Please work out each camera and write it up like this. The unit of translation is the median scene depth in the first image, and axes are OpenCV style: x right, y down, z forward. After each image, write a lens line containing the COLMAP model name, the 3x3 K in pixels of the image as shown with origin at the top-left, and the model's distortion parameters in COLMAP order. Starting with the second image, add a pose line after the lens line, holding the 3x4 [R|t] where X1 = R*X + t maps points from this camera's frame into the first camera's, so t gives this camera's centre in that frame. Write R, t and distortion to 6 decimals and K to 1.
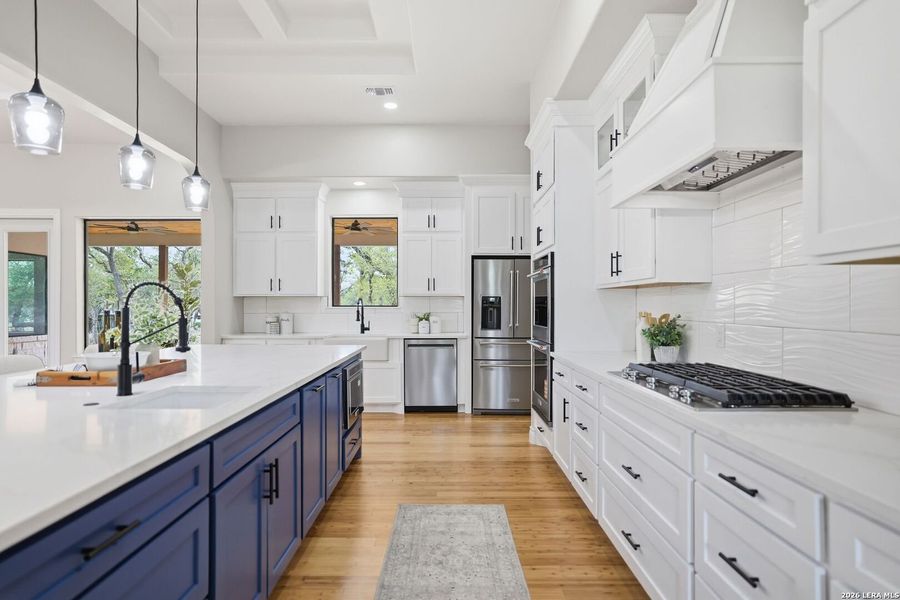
lens RADIAL K [[503.7, 0, 442.9], [0, 503.7, 297.6], [0, 0, 1]] dist [-0.007985, 0.001429]
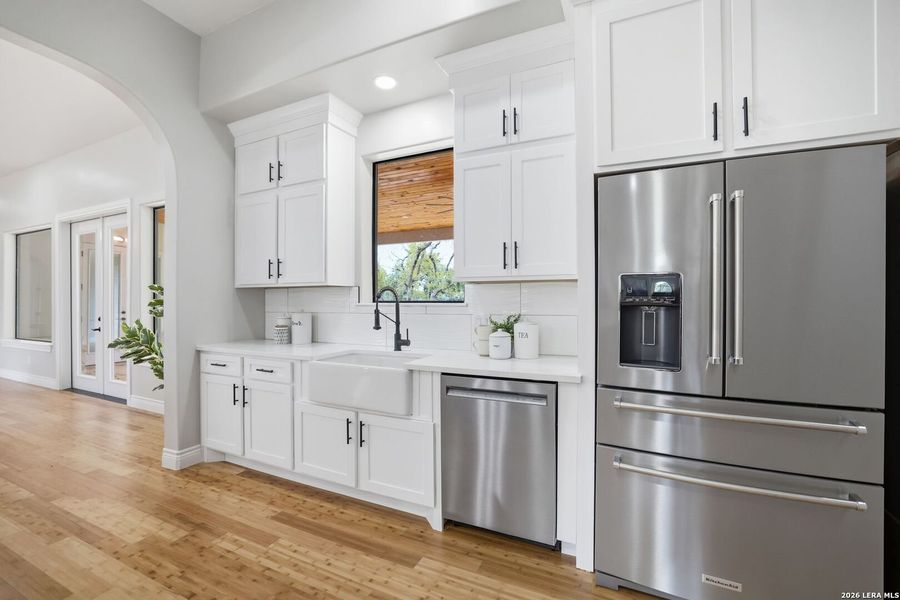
lens RADIAL K [[391.7, 0, 446.4], [0, 391.7, 294.3], [0, 0, 1]] dist [-0.018407, 0.000210]
pose [[0.900328, -0.009370, -0.435110, 0.091215], [0.007047, 0.999951, -0.006954, 0.013474], [0.435154, 0.003195, 0.900350, 0.721074]]
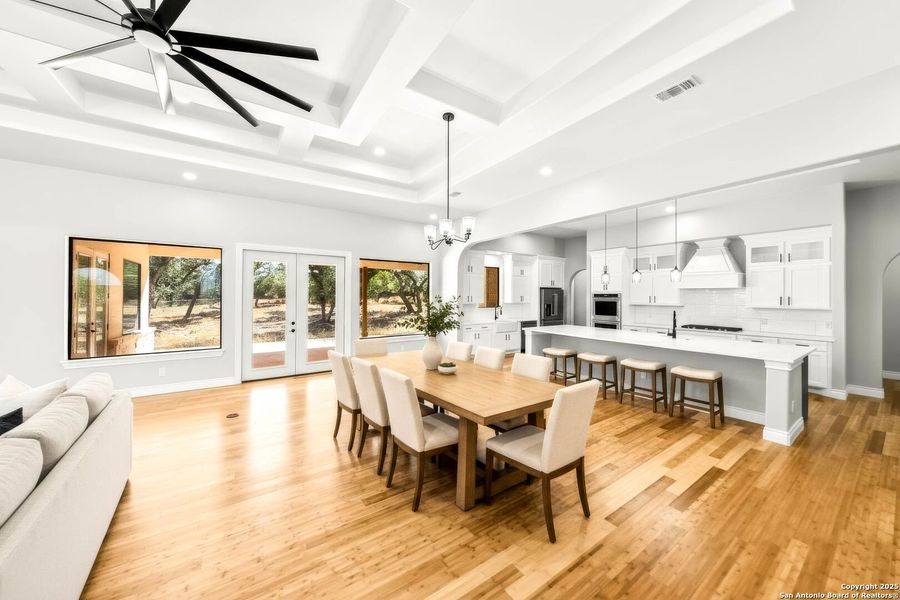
lens RADIAL K [[319.4, 0, 449.9], [0, 319.4, 295.4], [0, 0, 1]] dist [-0.004241, 0.000982]
pose [[0.822537, 0.003782, 0.568699, -1.289939], [-0.012371, 0.999860, 0.011243, -0.060861], [-0.568577, -0.016283, 0.822469, -0.048336]]
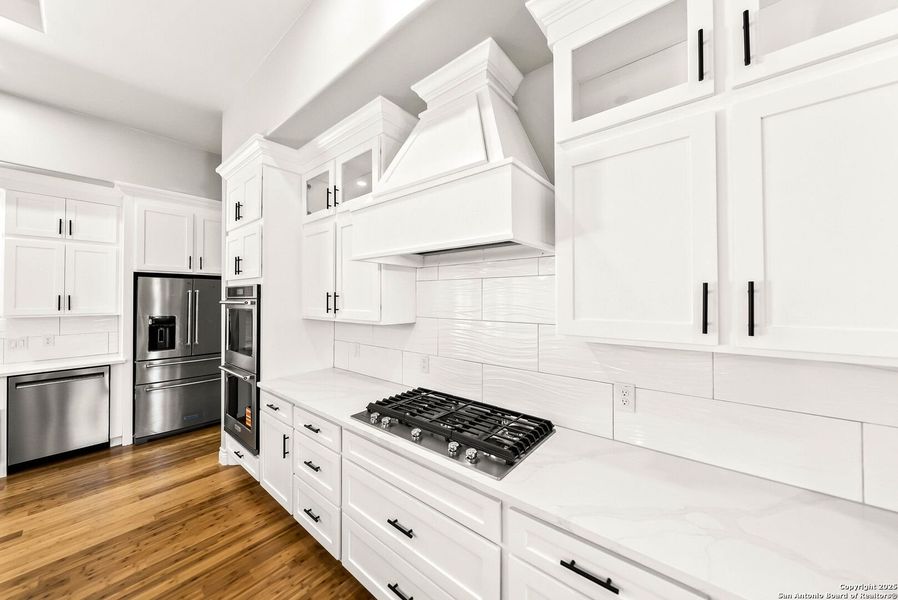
lens RADIAL K [[318.6, 0, 453.1], [0, 318.6, 294.8], [0, 0, 1]] dist [-0.004241, 0.000982]
pose [[0.631043, 0.007982, 0.775707, -0.026519], [-0.010164, 0.999946, -0.002021, -0.049915], [-0.775681, -0.006609, 0.631090, 0.190581]]
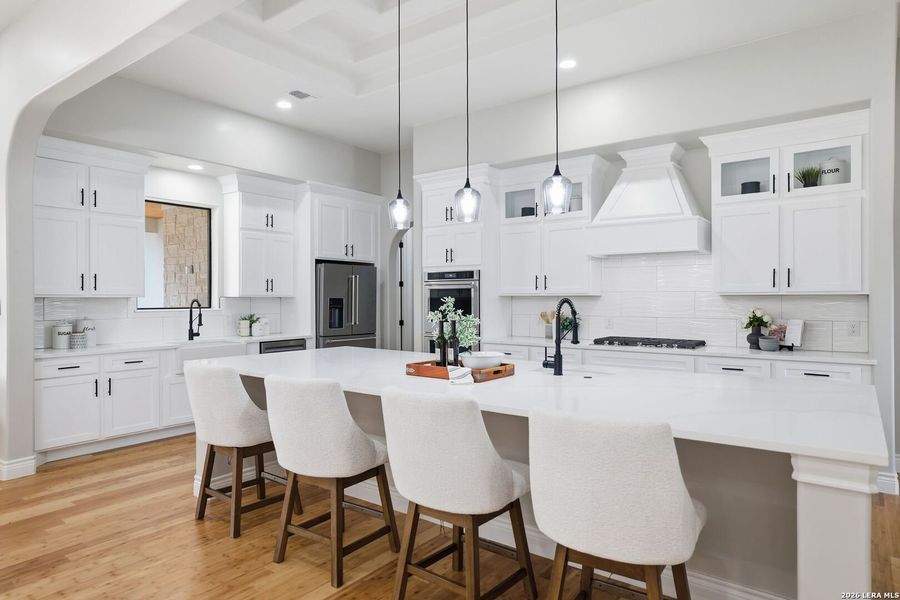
lens RADIAL K [[549.1, 0, 450.0], [0, 549.1, 299.4], [0, 0, 1]] dist [-0.003476, 0.003344]
pose [[0.596115, -0.002817, 0.802894, -0.745653], [-0.011291, 0.999866, 0.011891, -0.017138], [-0.802820, -0.016154, 0.596003, 0.093700]]
